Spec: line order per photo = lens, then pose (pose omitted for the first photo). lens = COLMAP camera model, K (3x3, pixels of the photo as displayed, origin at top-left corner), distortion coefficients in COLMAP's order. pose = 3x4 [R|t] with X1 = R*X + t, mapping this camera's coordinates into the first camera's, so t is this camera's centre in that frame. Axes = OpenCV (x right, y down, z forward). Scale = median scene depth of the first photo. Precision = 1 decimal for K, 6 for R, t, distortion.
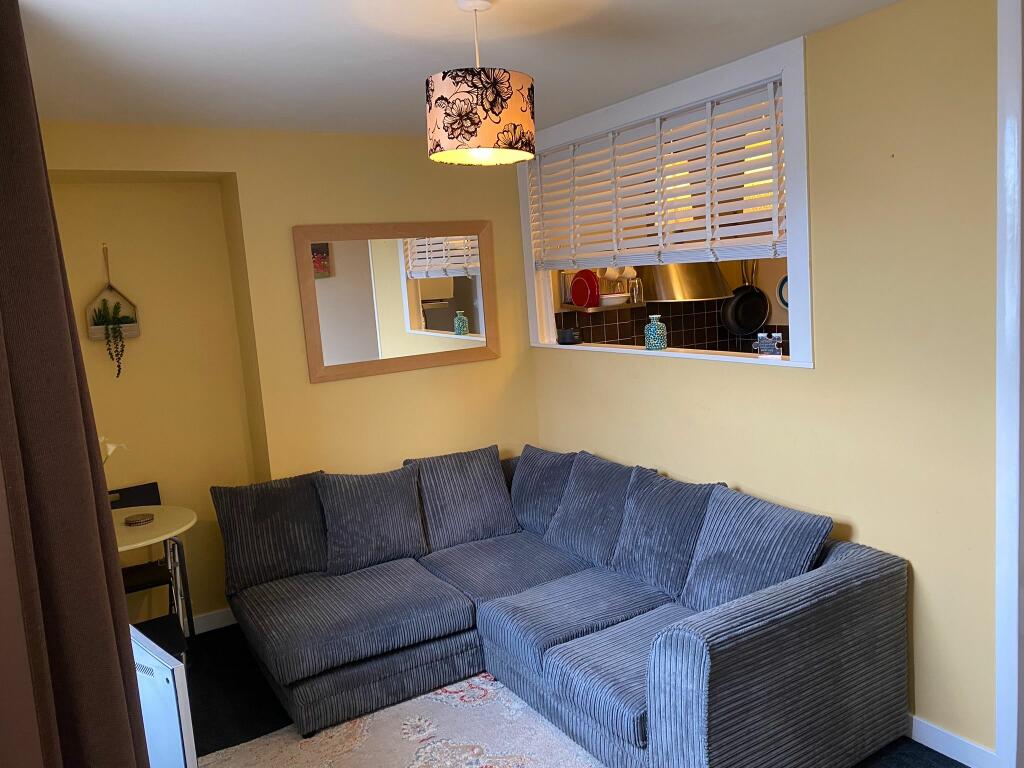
lens RADIAL K [[760.6, 0, 511.4], [0, 760.6, 385.1], [0, 0, 1]] dist [-0.001559, -0.025857]
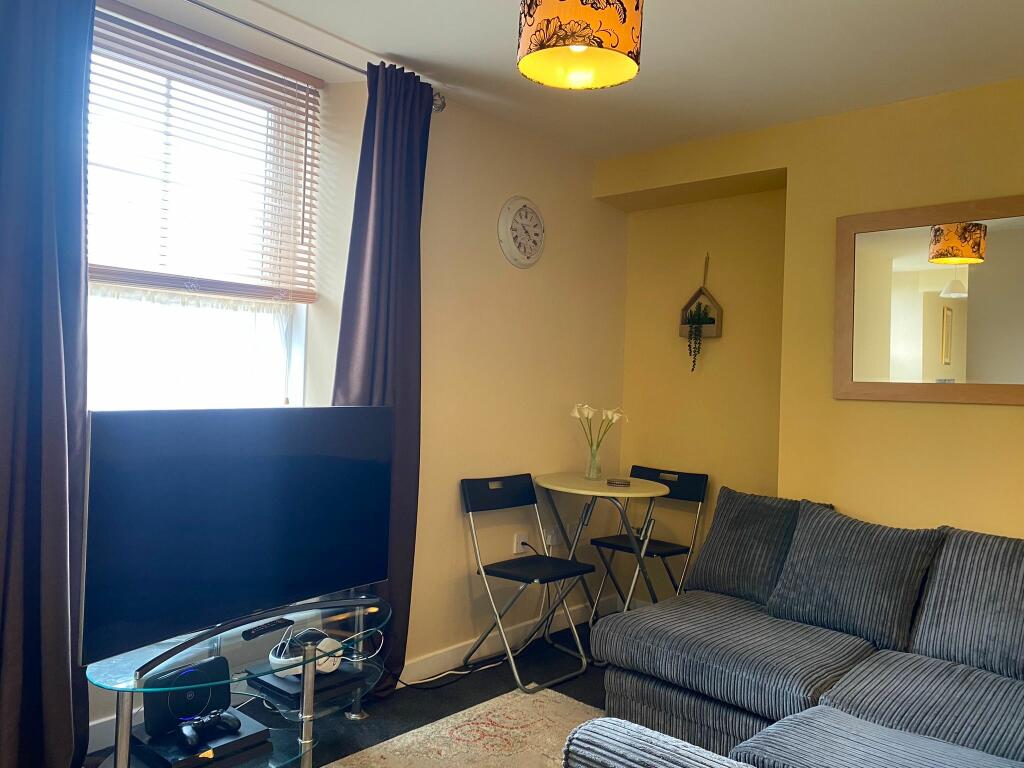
lens RADIAL K [[760.6, 0, 511.5], [0, 760.6, 383.8], [0, 0, 1]] dist [-0.001559, -0.025857]
pose [[0.301845, 0.086070, -0.949464, 0.466543], [-0.190529, 0.981271, 0.028382, 0.026584], [0.934124, 0.172333, 0.312591, 0.418020]]
